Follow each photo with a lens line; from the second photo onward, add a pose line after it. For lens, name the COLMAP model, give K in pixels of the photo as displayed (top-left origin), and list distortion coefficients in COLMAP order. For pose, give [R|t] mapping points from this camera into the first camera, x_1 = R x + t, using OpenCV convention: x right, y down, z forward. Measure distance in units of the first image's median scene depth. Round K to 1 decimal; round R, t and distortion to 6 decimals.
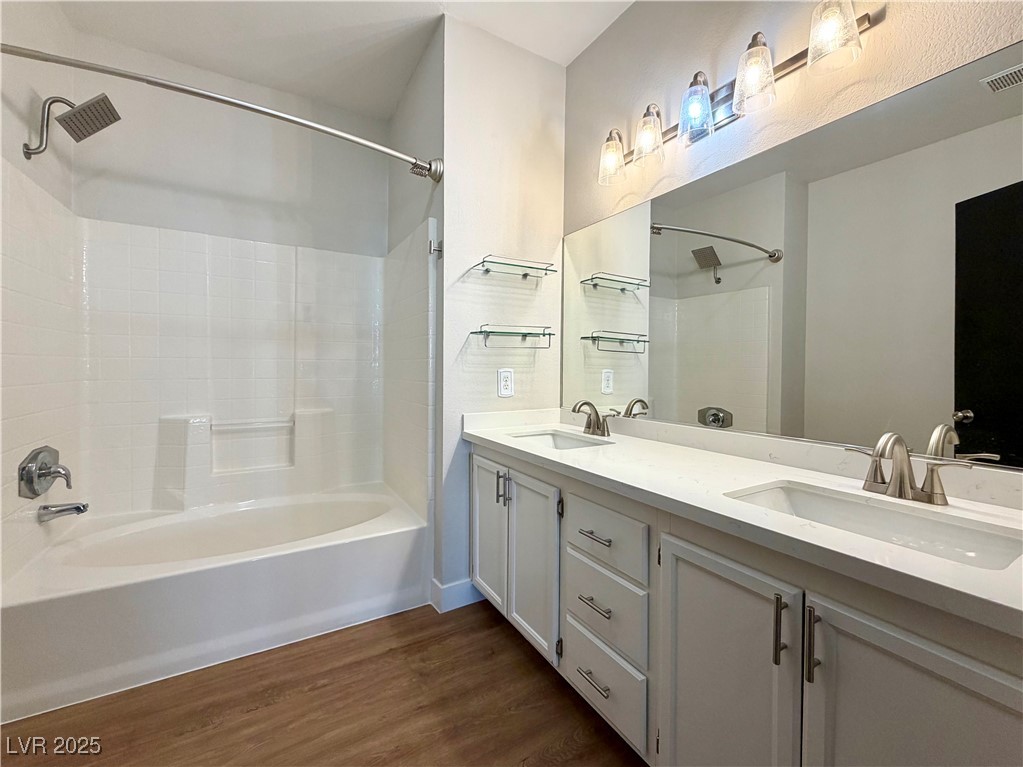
lens RADIAL K [[422.3, 0, 509.2], [0, 422.3, 369.8], [0, 0, 1]] dist [-0.000197, 0.000164]
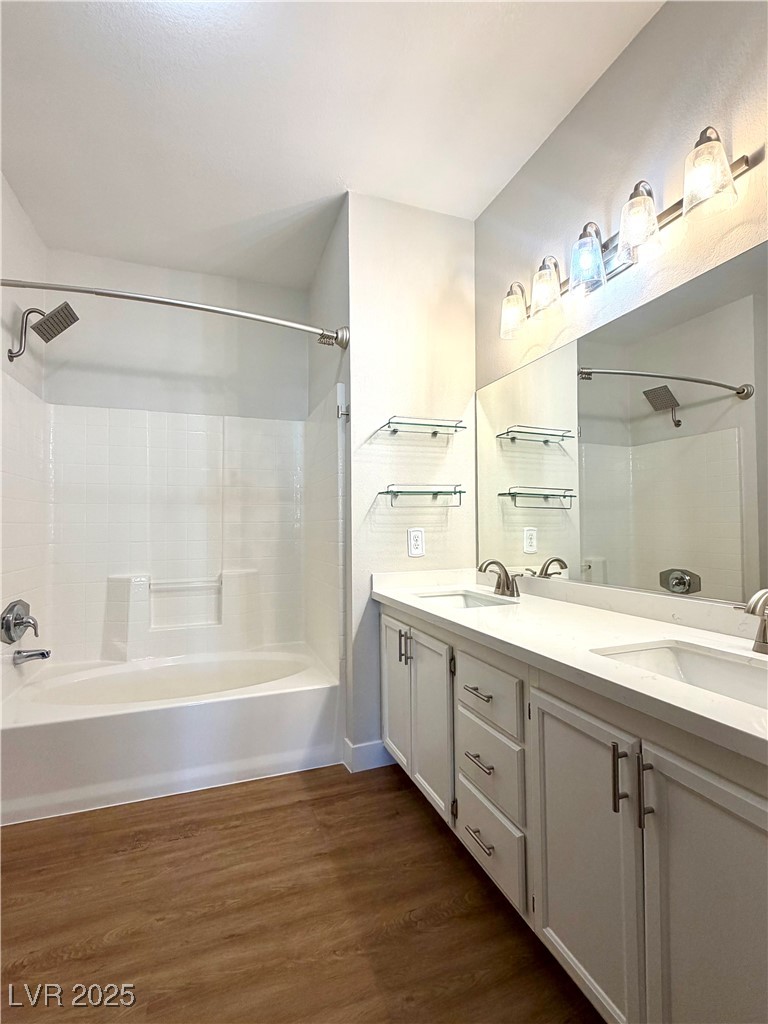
lens RADIAL K [[468.1, 0, 384.0], [0, 468.1, 512.0], [0, 0, 1]] dist [0.000026, 0.000250]
pose [[0.984275, -0.021195, -0.175365, 0.122727], [0.014550, 0.999130, -0.039087, 0.001746], [0.176041, 0.035921, 0.983727, -0.103198]]
